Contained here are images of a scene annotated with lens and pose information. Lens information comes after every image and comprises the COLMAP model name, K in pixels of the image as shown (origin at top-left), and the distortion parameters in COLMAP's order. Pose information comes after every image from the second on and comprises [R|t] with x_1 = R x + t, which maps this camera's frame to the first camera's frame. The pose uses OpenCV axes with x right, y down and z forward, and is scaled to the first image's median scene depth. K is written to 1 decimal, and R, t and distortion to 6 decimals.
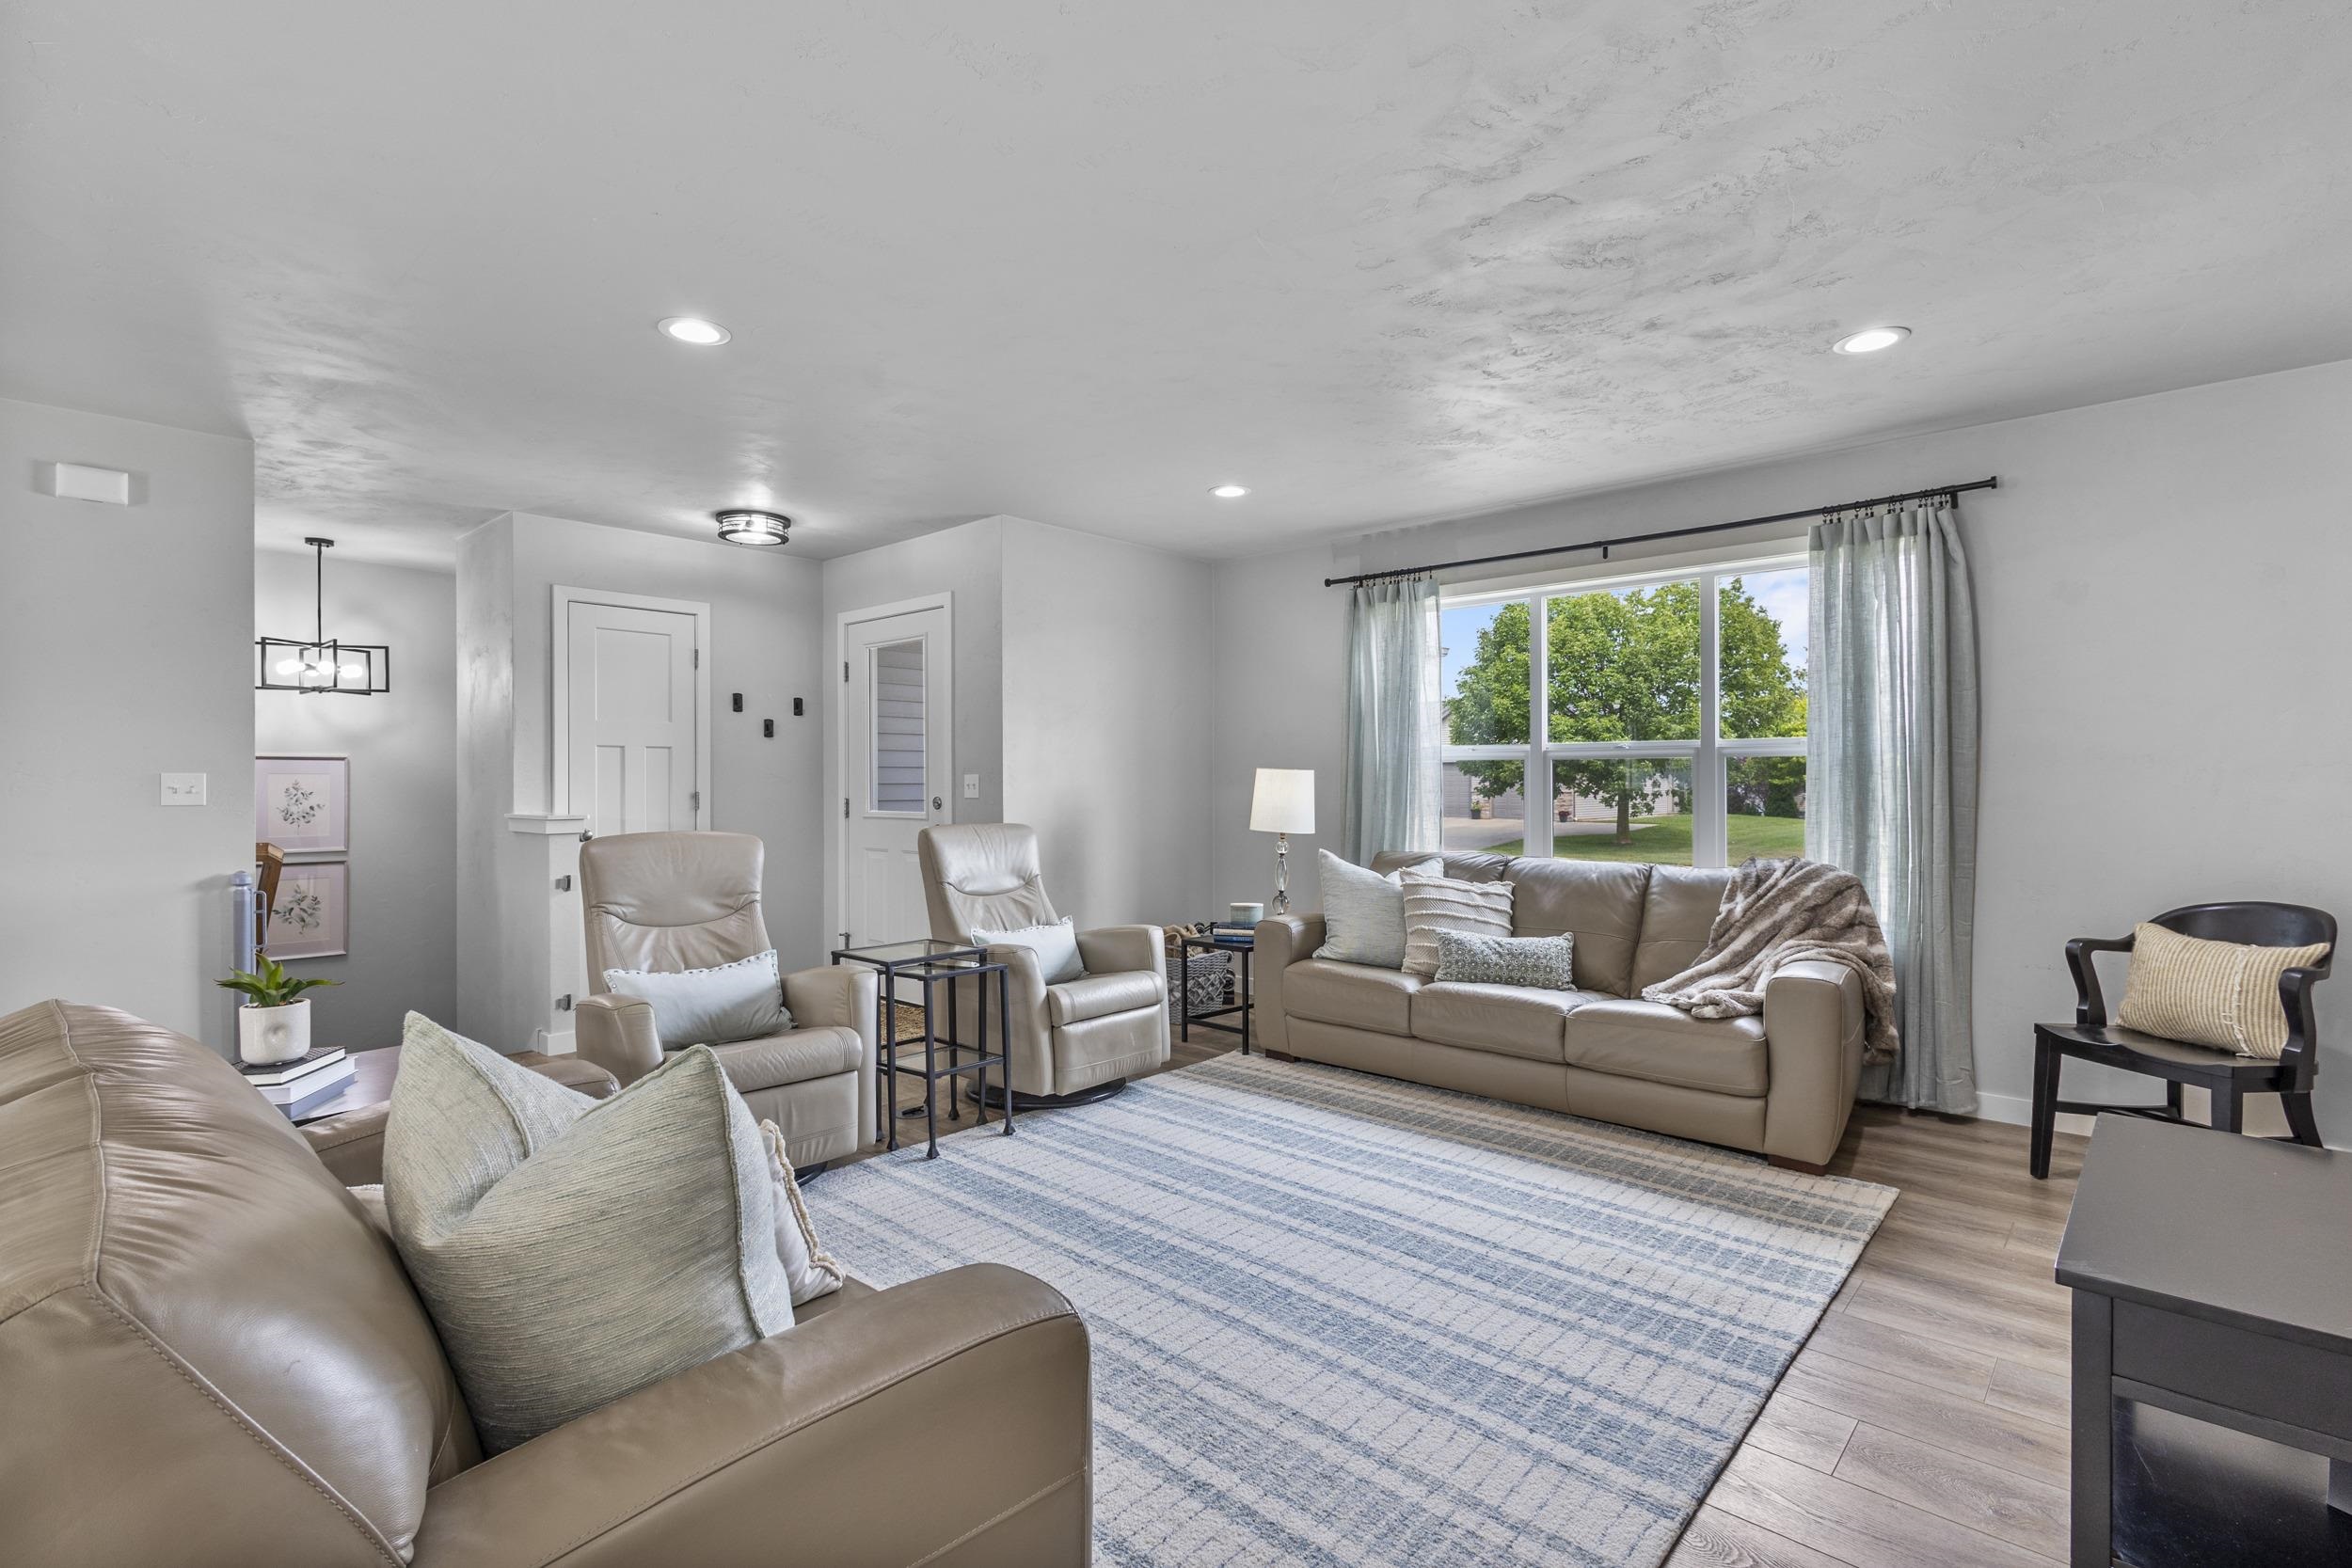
lens RADIAL K [[1085.8, 0, 1176.0], [0, 1085.8, 784.0], [0, 0, 1]] dist [0.006764, 0.000327]
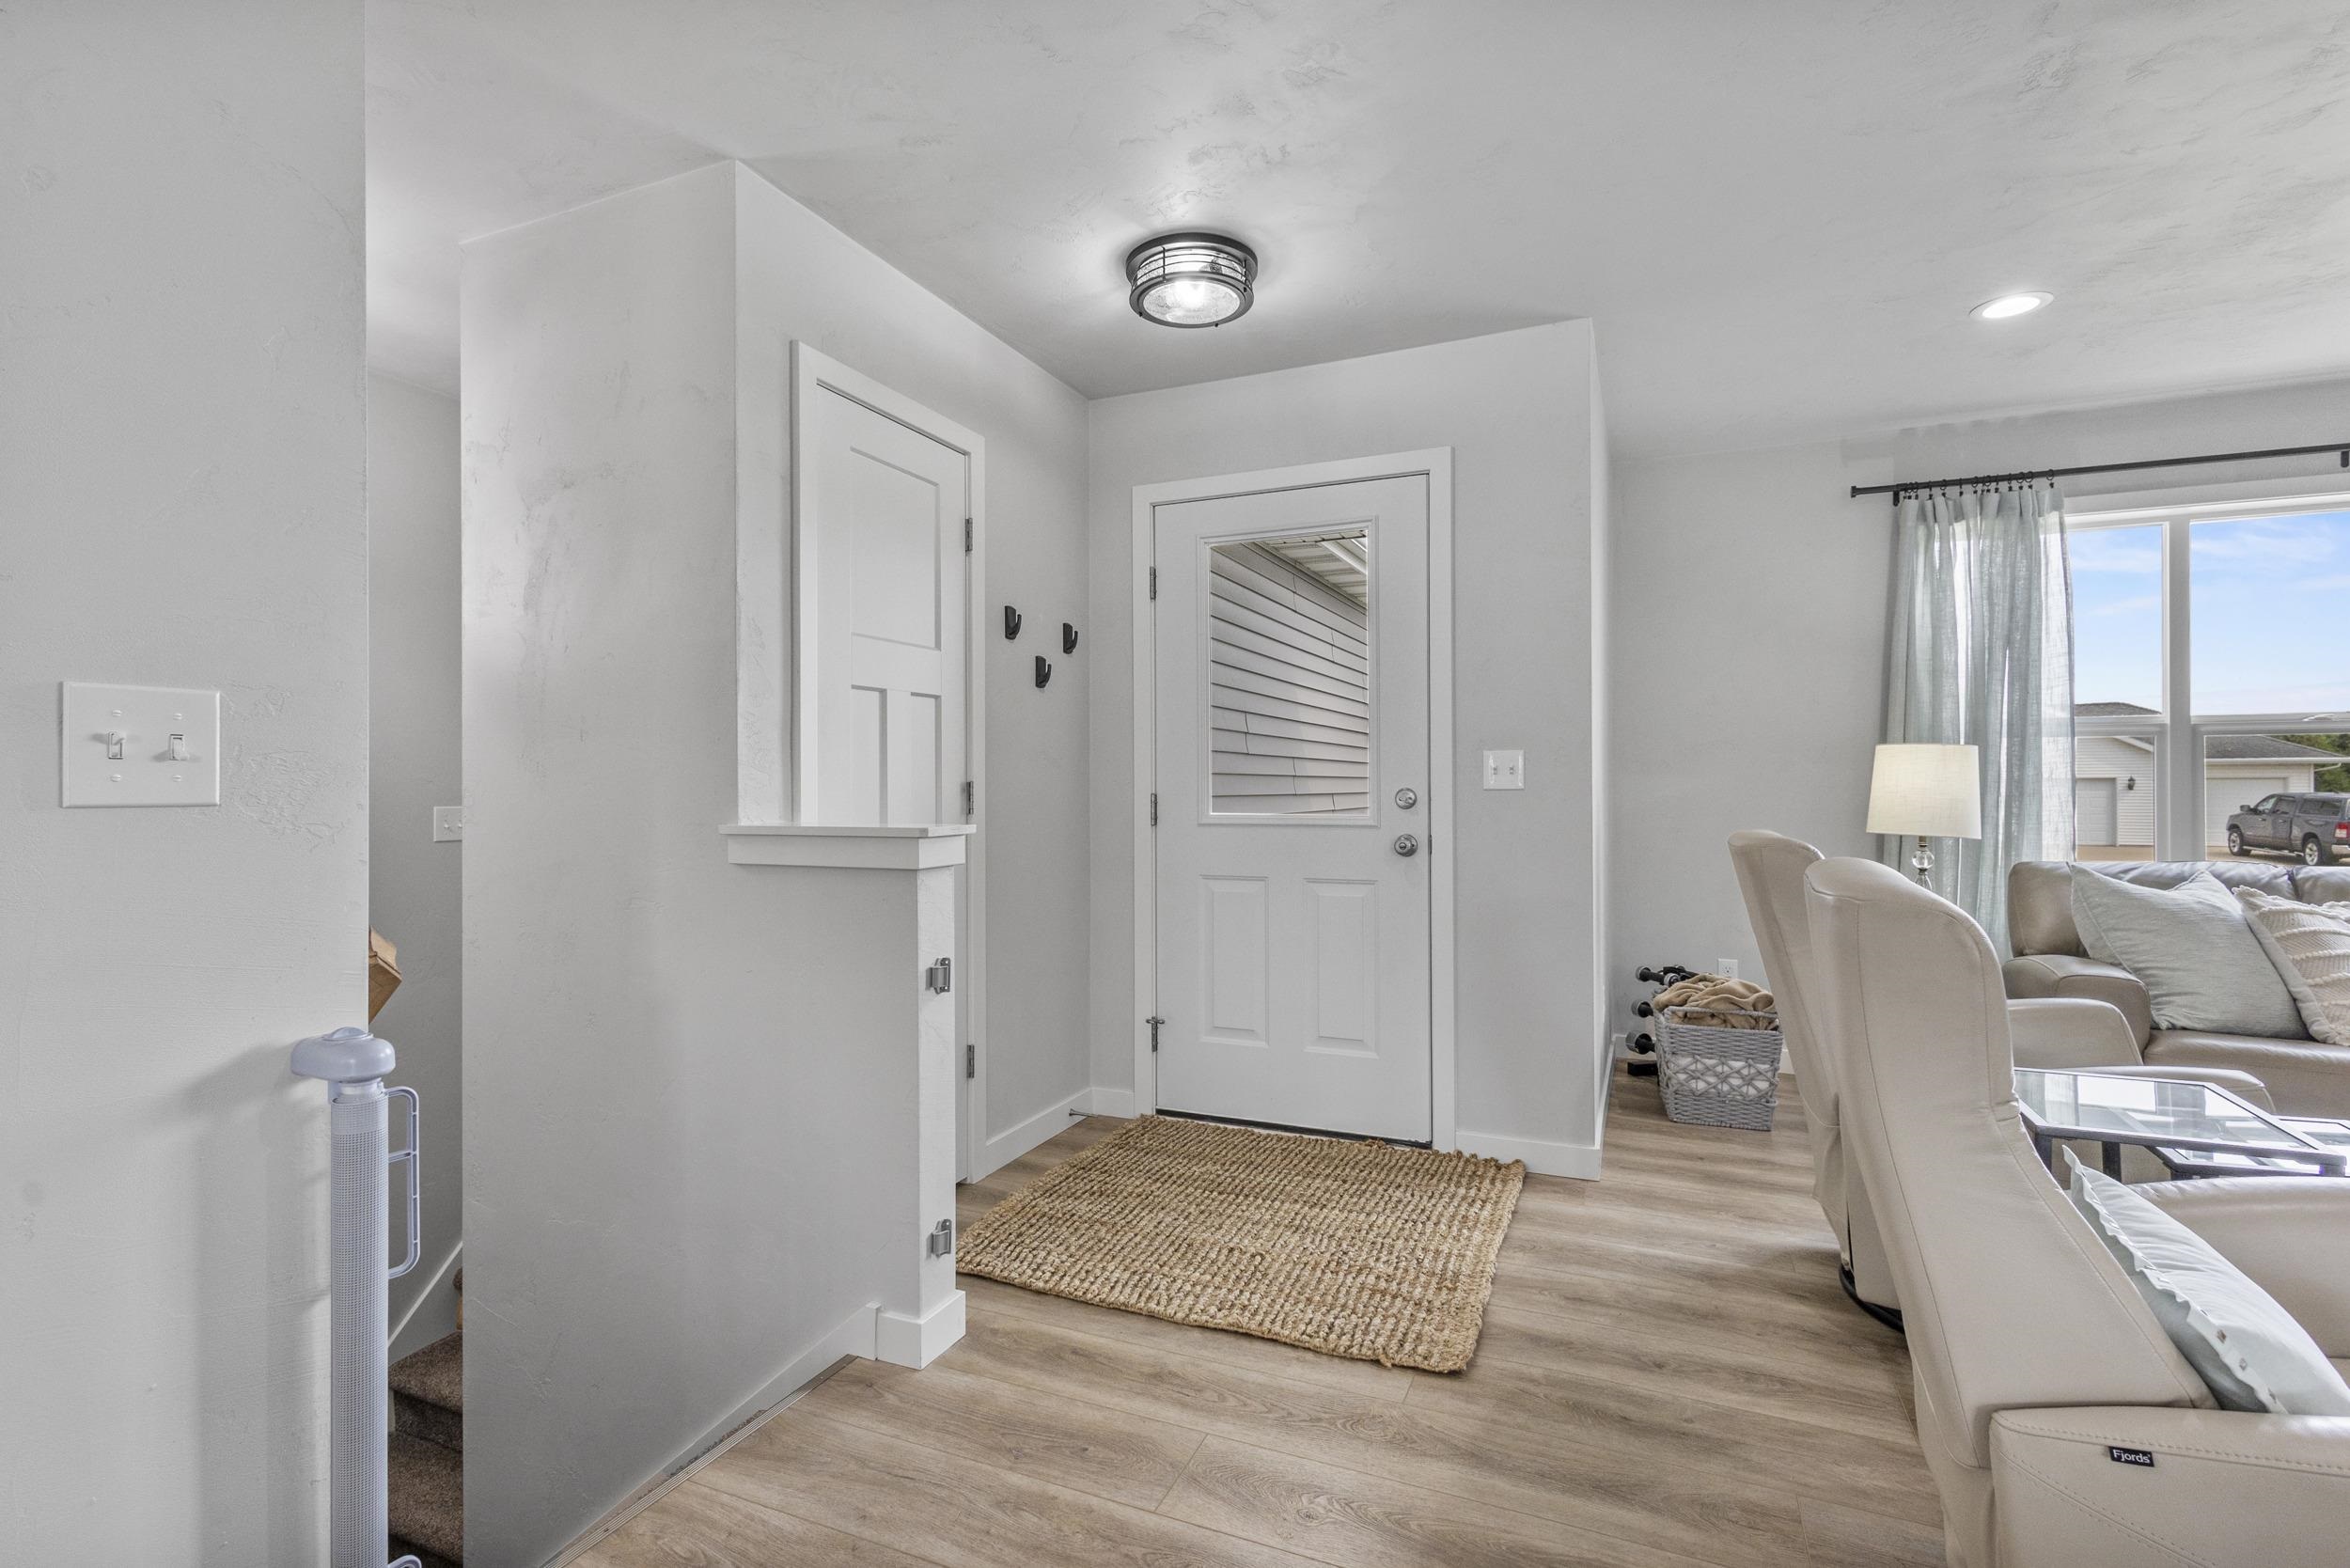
lens RADIAL K [[1085.0, 0, 1175.0], [0, 1085.0, 784.0], [0, 0, 1]] dist [0.006764, 0.000327]
pose [[0.947703, -0.001035, 0.319153, -0.754430], [0.002497, 0.999988, -0.004173, 0.016259], [-0.319145, 0.004752, 0.947694, 0.664038]]
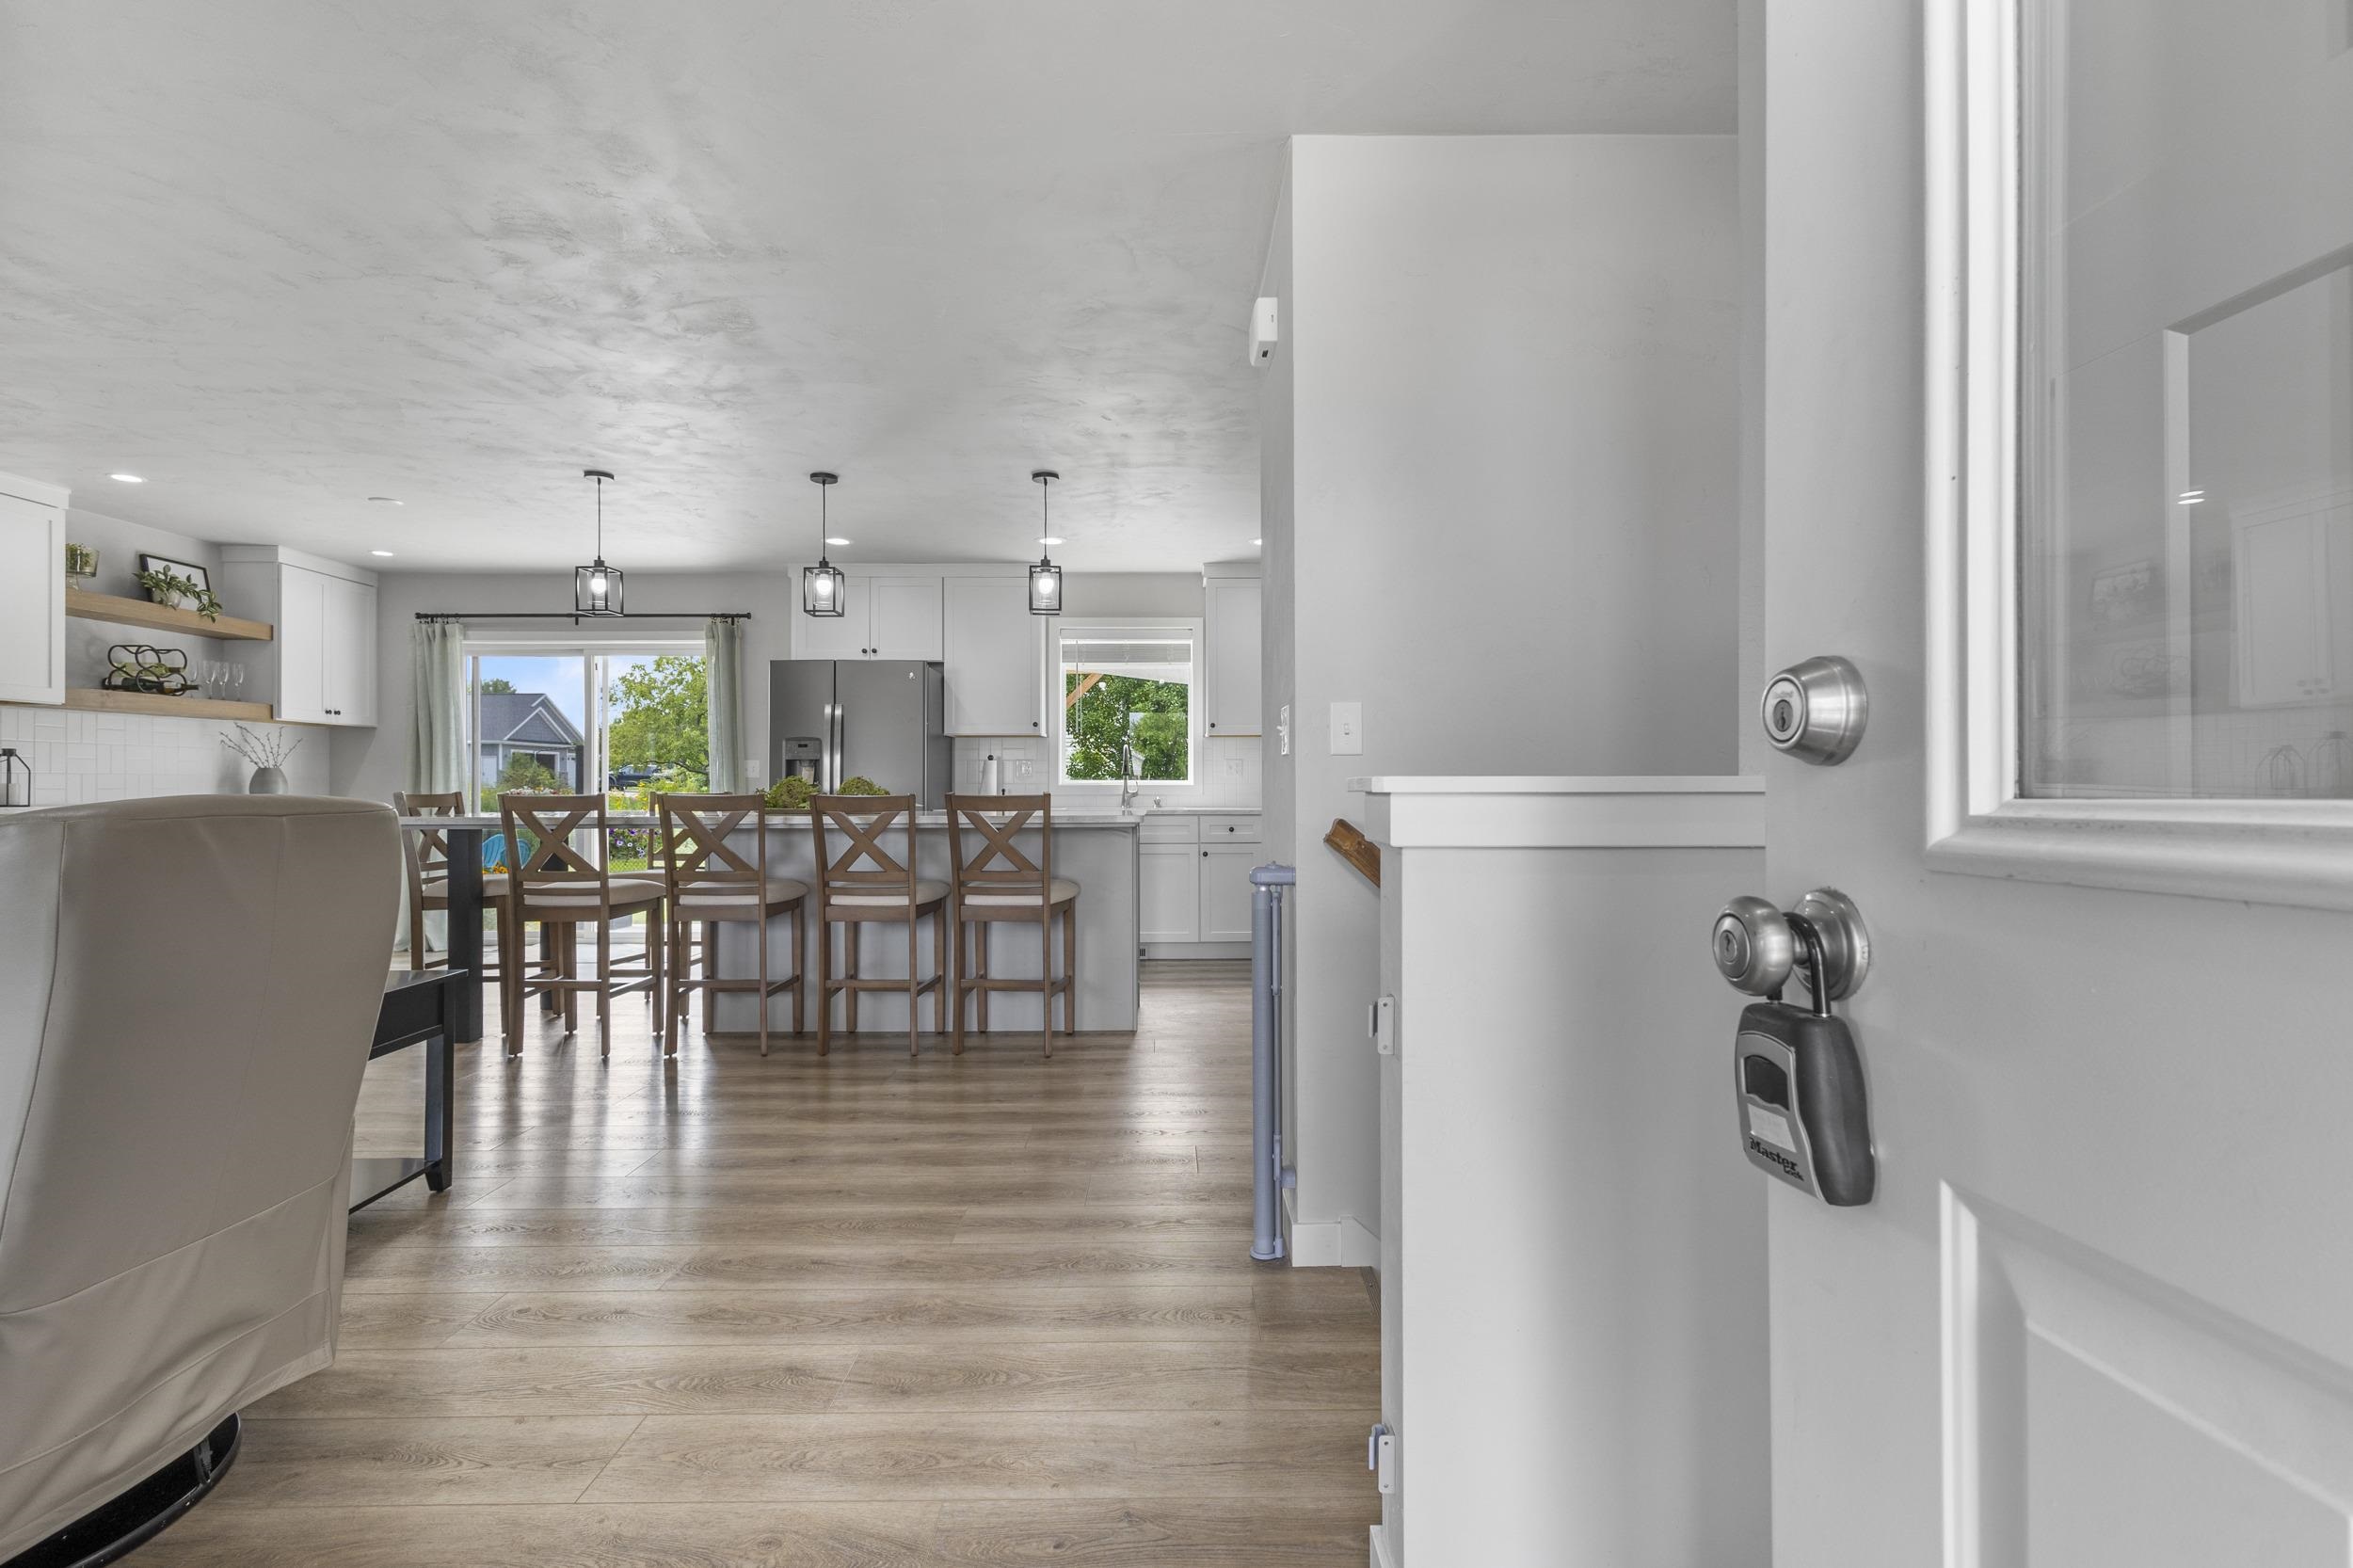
lens RADIAL K [[1081.2, 0, 1166.0], [0, 1081.2, 788.4], [0, 0, 1]] dist [0.009321, 0.000376]
pose [[-0.735675, 0.003736, -0.677325, -0.410856], [0.002003, 0.999992, 0.003339, 0.038104], [0.677332, 0.001100, -0.735677, 1.435661]]
